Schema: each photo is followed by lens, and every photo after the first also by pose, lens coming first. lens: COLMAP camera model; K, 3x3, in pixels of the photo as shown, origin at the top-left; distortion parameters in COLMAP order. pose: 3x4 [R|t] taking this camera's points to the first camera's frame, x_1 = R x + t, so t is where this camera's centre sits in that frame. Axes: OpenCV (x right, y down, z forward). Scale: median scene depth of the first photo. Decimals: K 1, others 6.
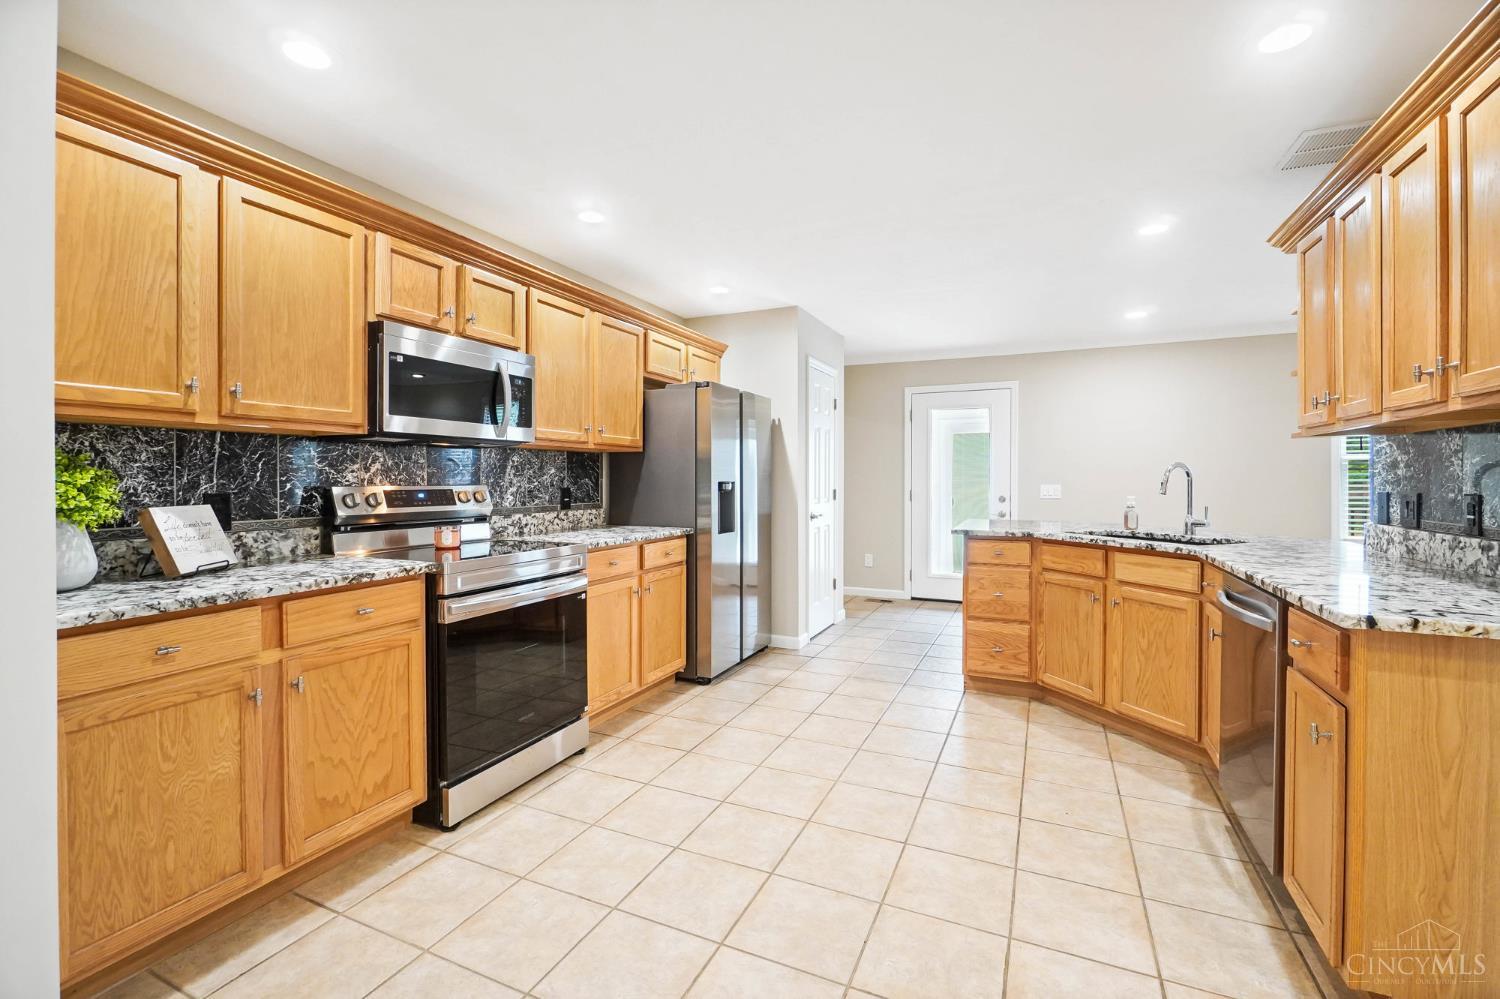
lens RADIAL K [[649.7, 0, 748.0], [0, 649.7, 486.6], [0, 0, 1]] dist [-0.004347, -0.000818]
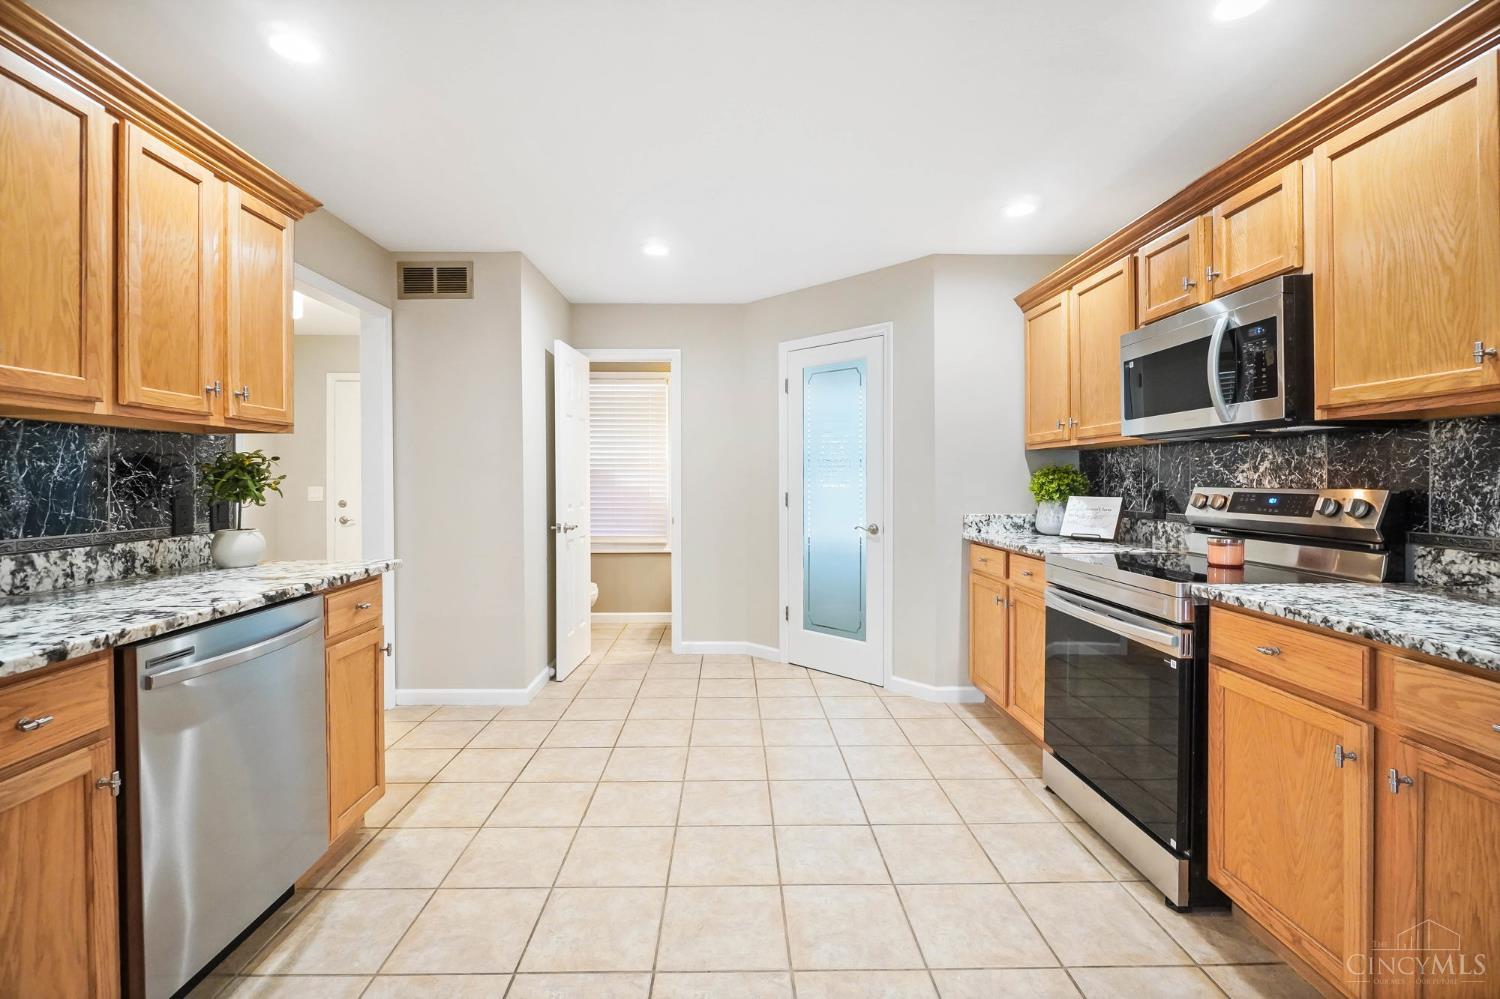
lens RADIAL K [[654.4, 0, 745.4], [0, 654.4, 481.8], [0, 0, 1]] dist [-0.004541, -0.000401]
pose [[-0.898189, 0.003358, -0.439597, 0.487461], [-0.002718, 0.999909, 0.013192, -0.020969], [0.439601, 0.013043, -0.898098, 1.674793]]
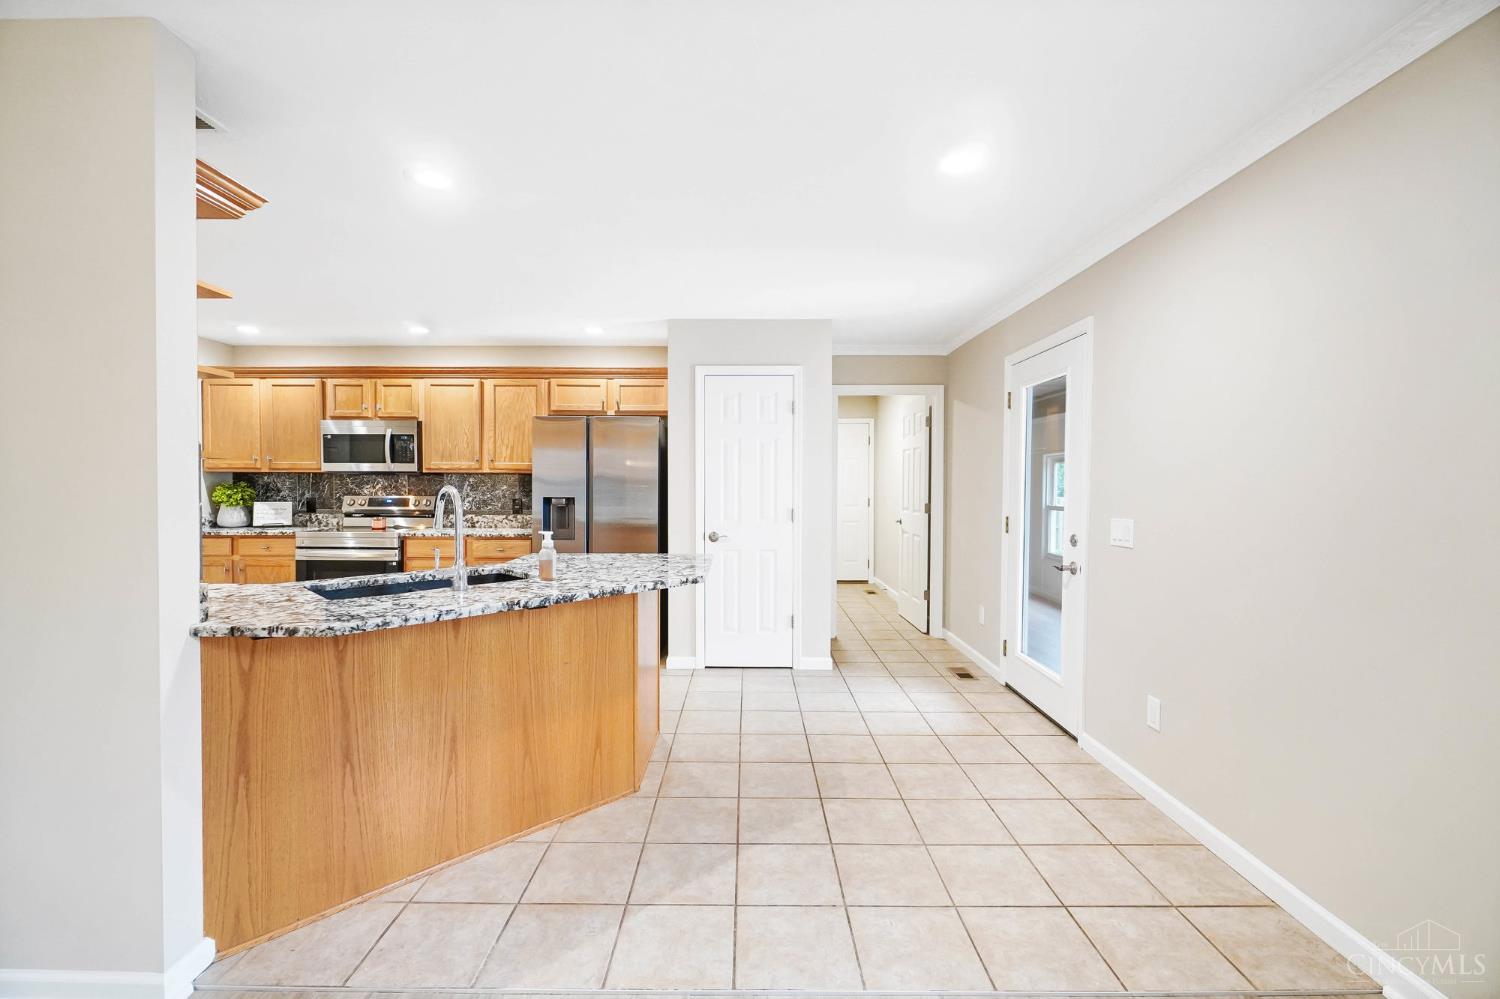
lens RADIAL K [[644.6, 0, 738.3], [0, 644.6, 496.5], [0, 0, 1]] dist [-0.002795, -0.000657]
pose [[0.412906, 0.022449, -0.910497, 1.962060], [-0.015287, 0.999726, 0.017717, -0.058222], [0.910645, 0.006603, 0.413136, 1.352911]]
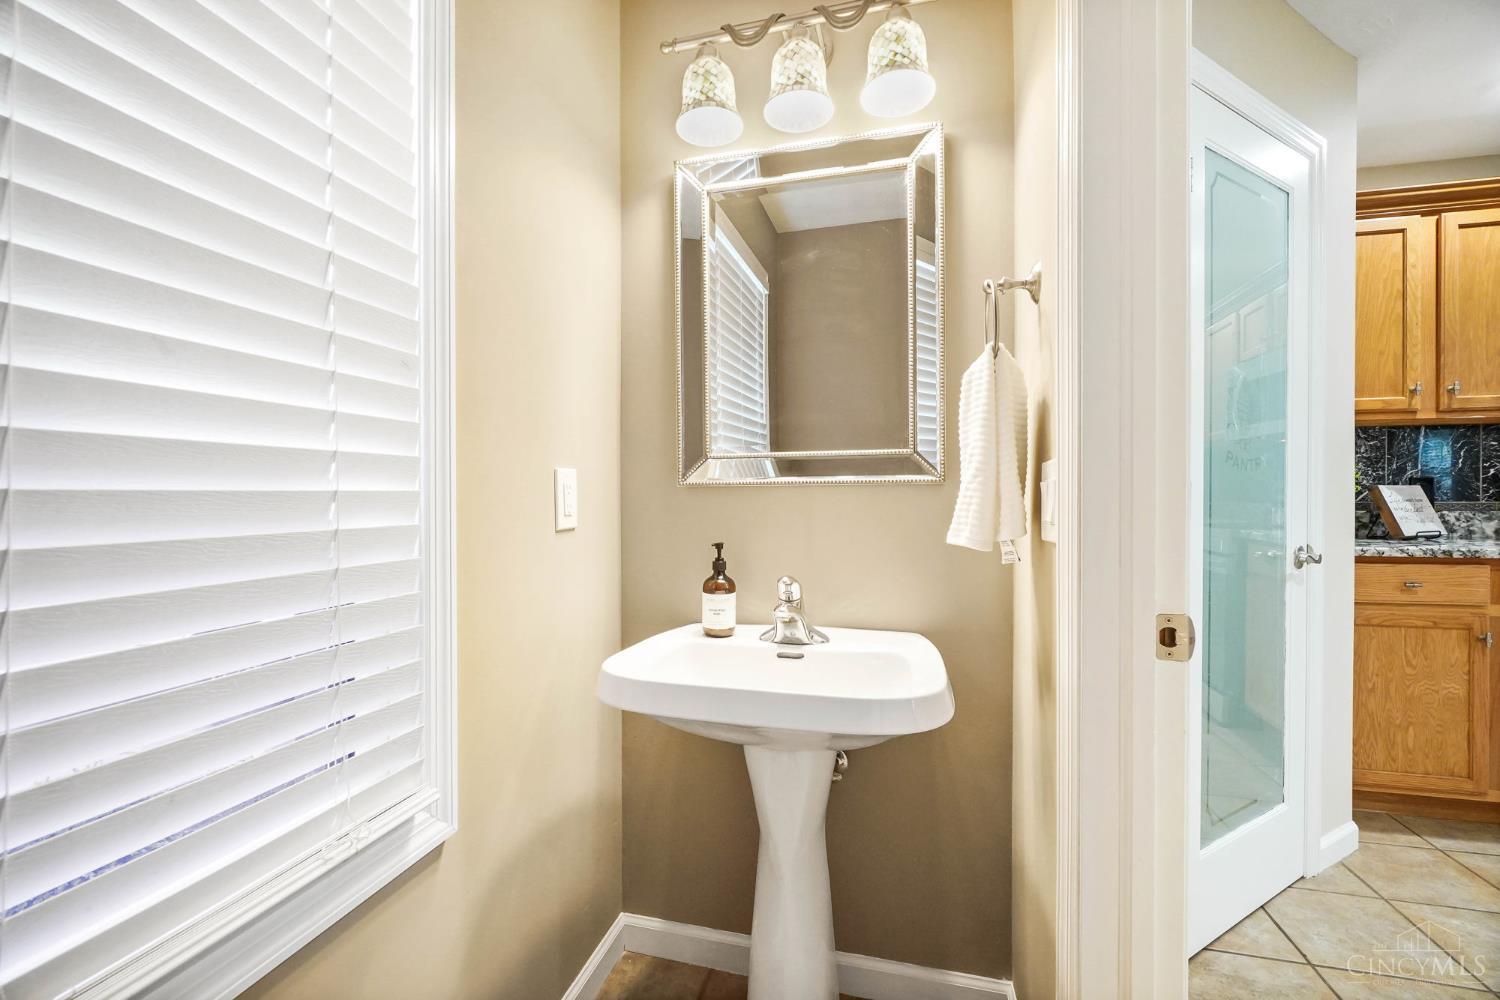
lens RADIAL K [[644.6, 0, 738.3], [0, 644.6, 497.0], [0, 0, 1]] dist [-0.002795, -0.000657]
pose [[0.167790, 0.005917, -0.985805, 0.129275], [-0.007895, 0.999958, 0.004659, 0.046744], [0.985791, 0.007002, 0.167830, -0.409855]]
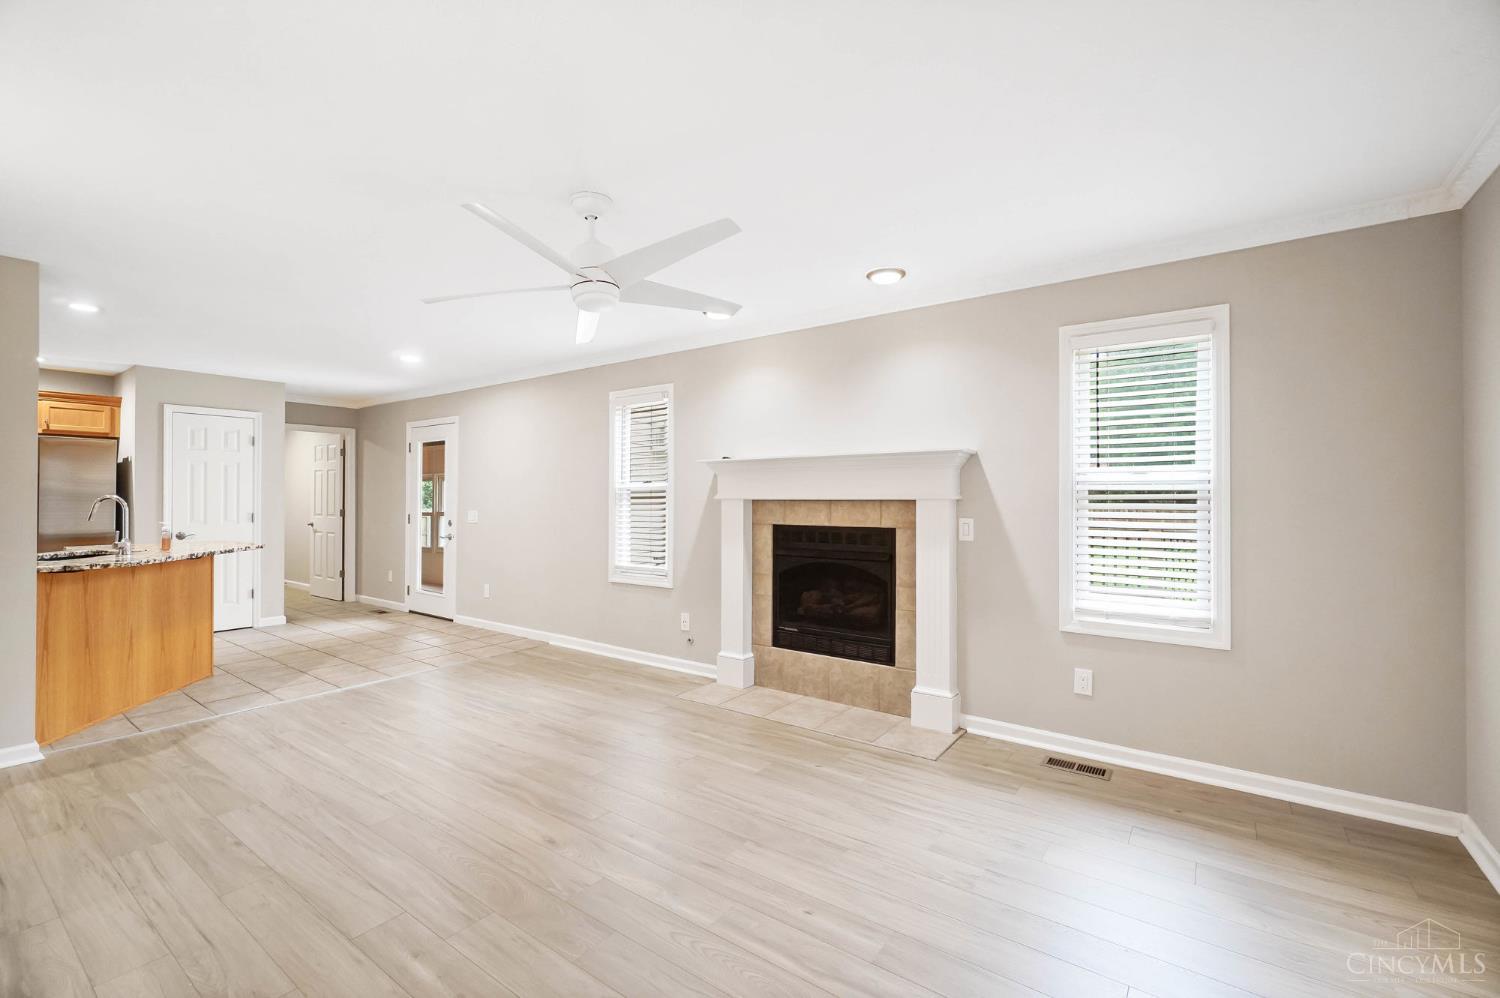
lens RADIAL K [[652.3, 0, 741.7], [0, 652.3, 488.6], [0, 0, 1]] dist [-0.002038, -0.000448]
pose [[0.980889, 0.000480, -0.194565, 2.796947], [-0.005906, 0.999610, -0.027312, -0.031420], [0.194476, 0.027939, 0.980509, 0.044524]]
